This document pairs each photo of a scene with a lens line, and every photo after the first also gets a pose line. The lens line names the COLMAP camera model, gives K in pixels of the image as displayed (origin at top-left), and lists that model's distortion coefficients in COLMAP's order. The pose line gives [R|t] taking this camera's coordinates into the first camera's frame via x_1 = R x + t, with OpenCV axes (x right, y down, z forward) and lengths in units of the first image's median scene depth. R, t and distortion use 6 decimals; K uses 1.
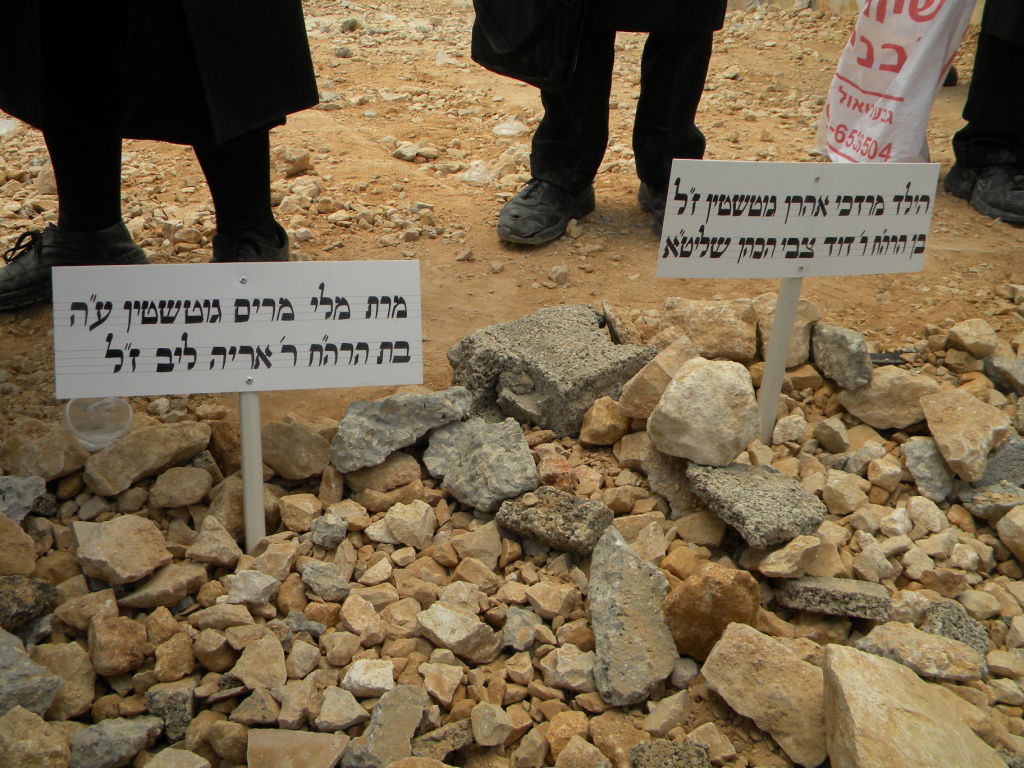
lens RADIAL K [[1142.8, 0, 499.1], [0, 1142.8, 358.4], [0, 0, 1]] dist [-0.043810, 0.000000]
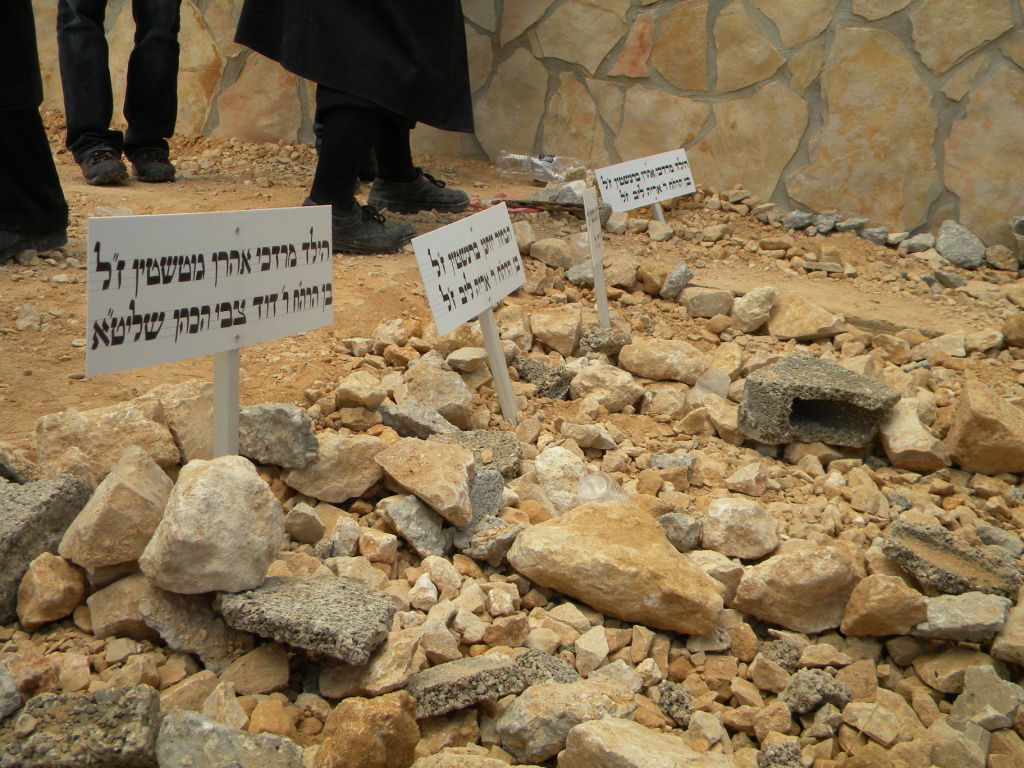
lens RADIAL K [[1142.8, 0, 528.9], [0, 1142.8, 349.5], [0, 0, 1]] dist [-0.043810, 0.000000]
pose [[0.701094, -0.170548, 0.692373, -0.181352], [0.247880, 0.968712, -0.012385, -0.007314], [-0.668597, 0.180309, 0.721434, 0.271312]]
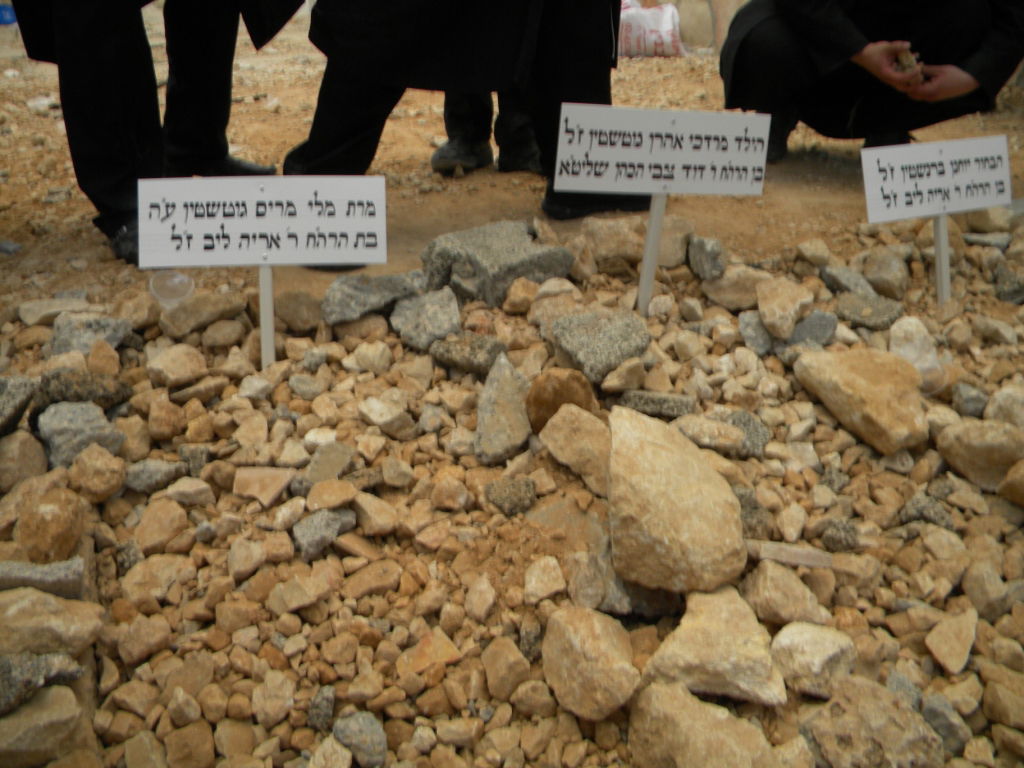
lens RADIAL K [[889.2, 0, 495.1], [0, 889.2, 356.0], [0, 0, 1]] dist [-0.190425, 0.167237]
pose [[0.995948, 0.012238, -0.089097, 0.170312], [-0.011205, 0.999864, 0.012077, 0.125083], [0.089233, -0.011030, 0.995950, -0.088991]]
